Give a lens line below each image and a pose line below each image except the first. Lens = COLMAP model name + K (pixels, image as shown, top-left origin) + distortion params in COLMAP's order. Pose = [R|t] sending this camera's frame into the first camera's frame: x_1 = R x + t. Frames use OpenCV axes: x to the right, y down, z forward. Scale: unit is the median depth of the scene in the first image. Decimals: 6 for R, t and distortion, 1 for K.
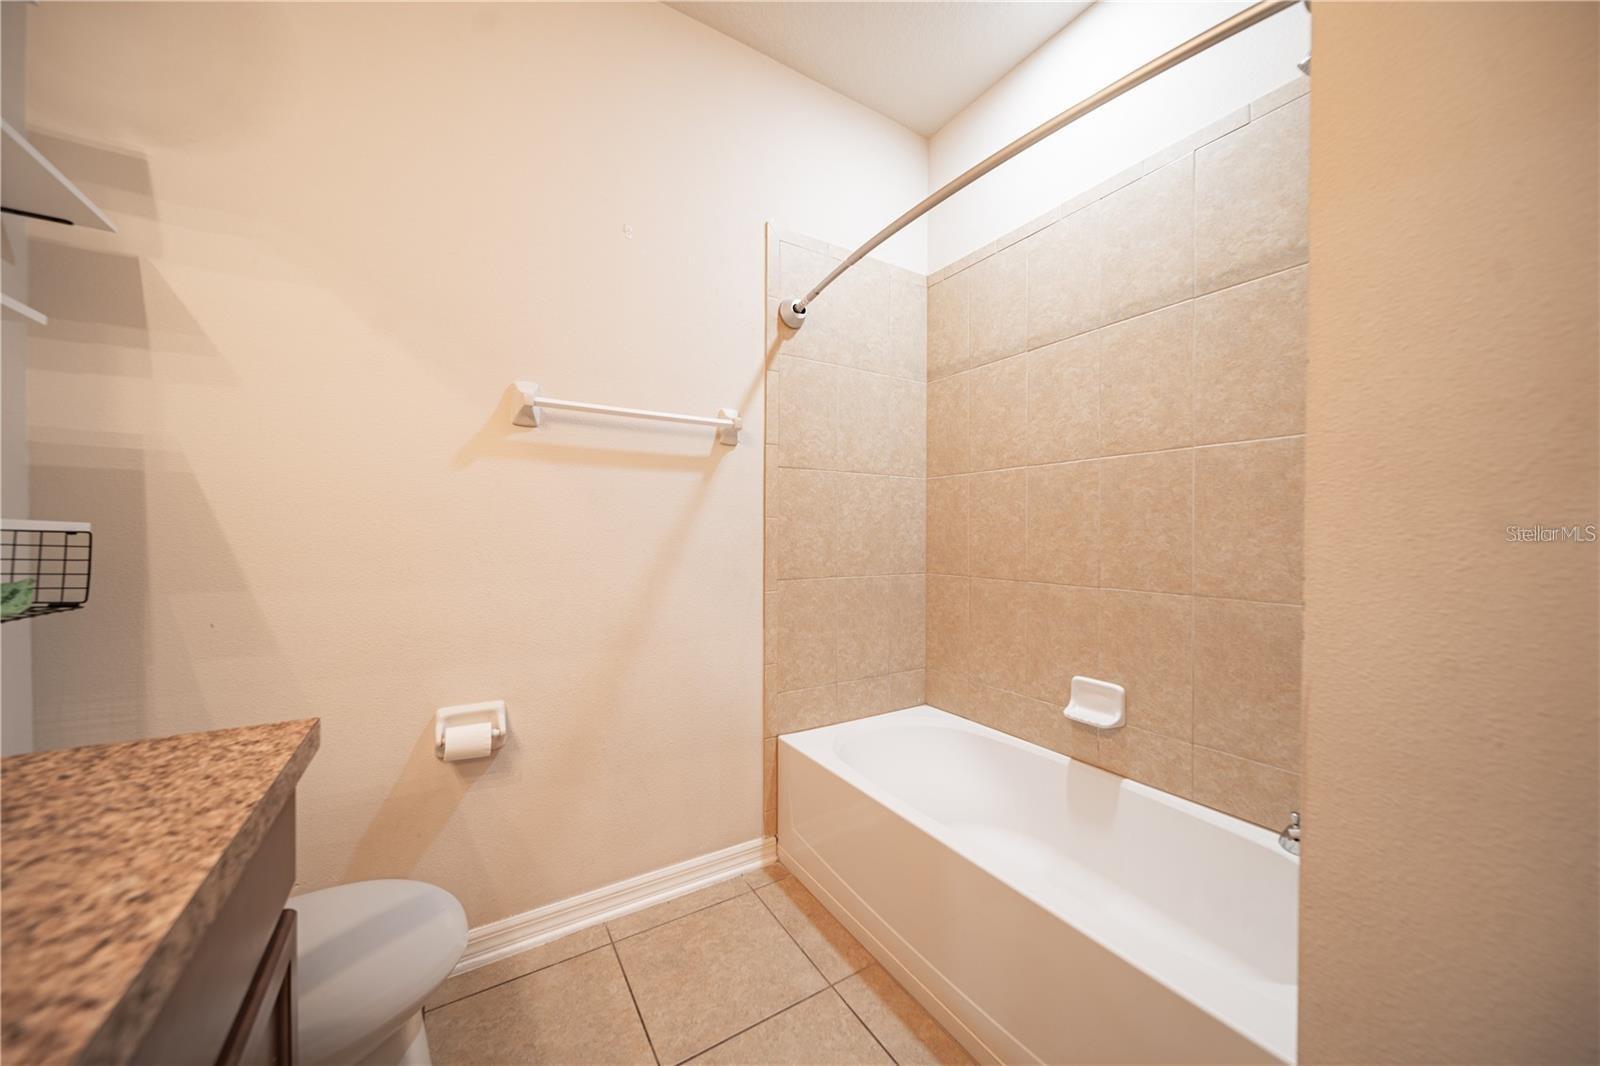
lens RADIAL K [[559.8, 0, 803.8], [0, 559.8, 533.6], [0, 0, 1]] dist [-0.002574, 0.000103]
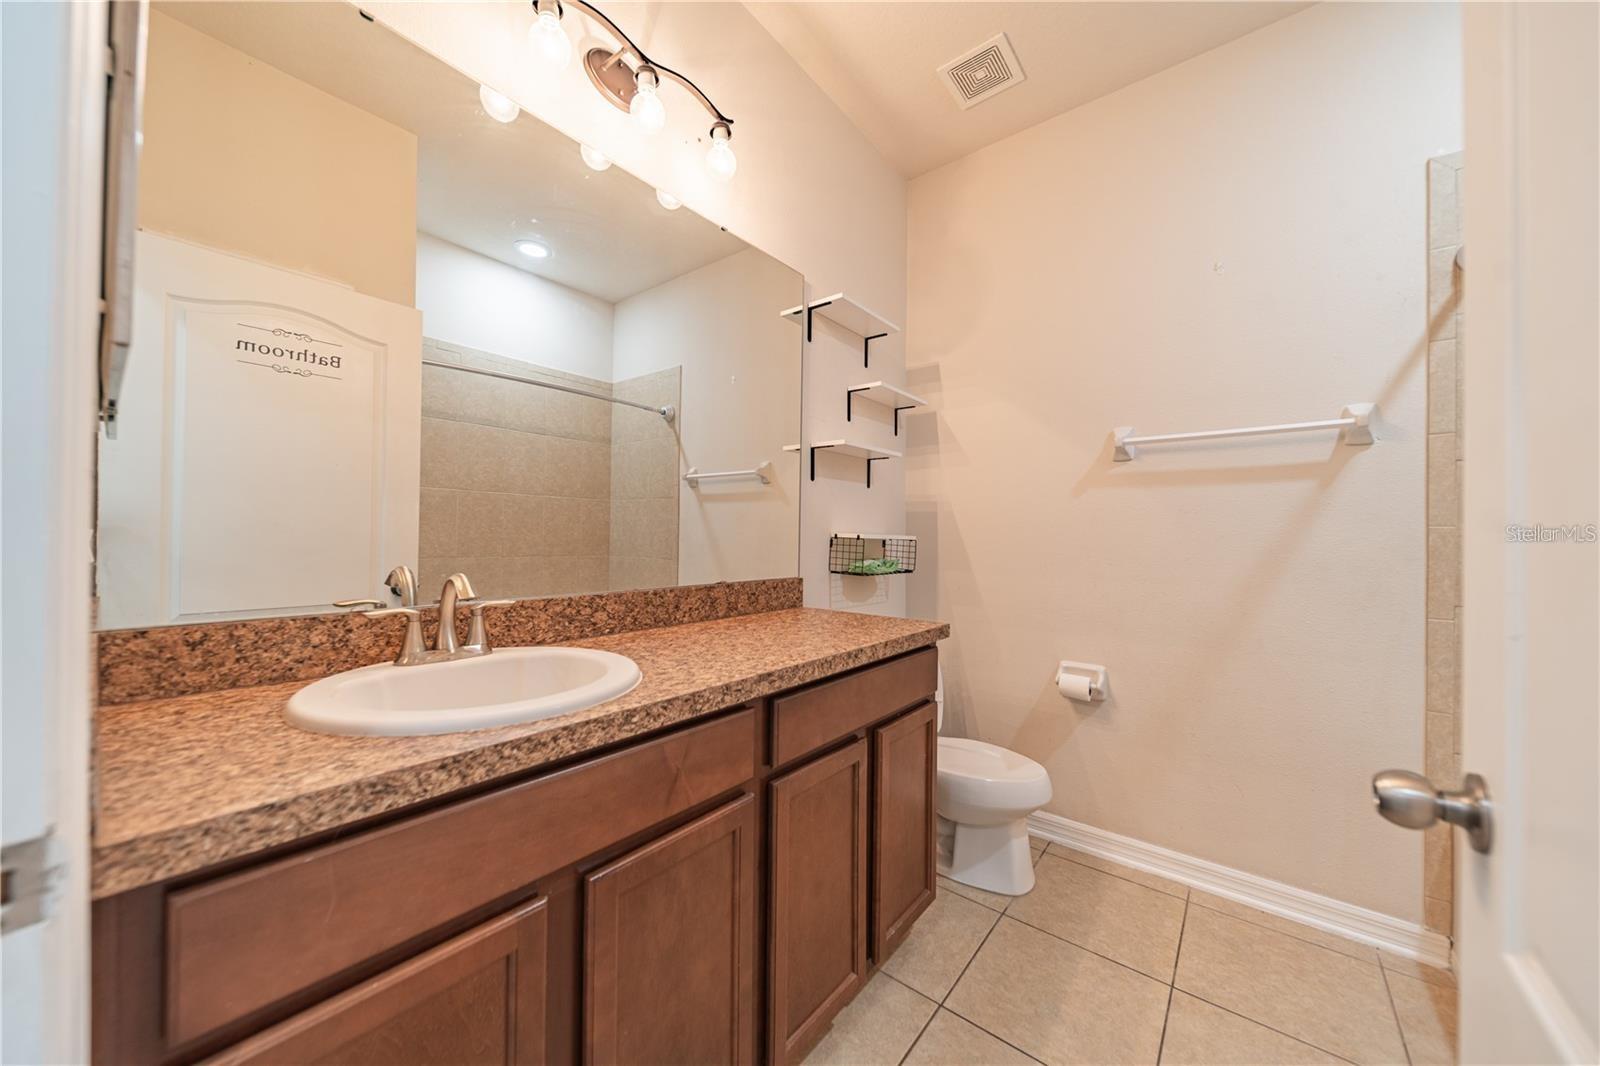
lens RADIAL K [[559.8, 0, 798.7], [0, 559.8, 533.9], [0, 0, 1]] dist [-0.002574, 0.000103]
pose [[0.323745, -0.006368, -0.946123, 0.493772], [-0.010838, 0.999887, -0.010438, 0.000299], [0.946082, 0.013633, 0.323639, -0.137076]]
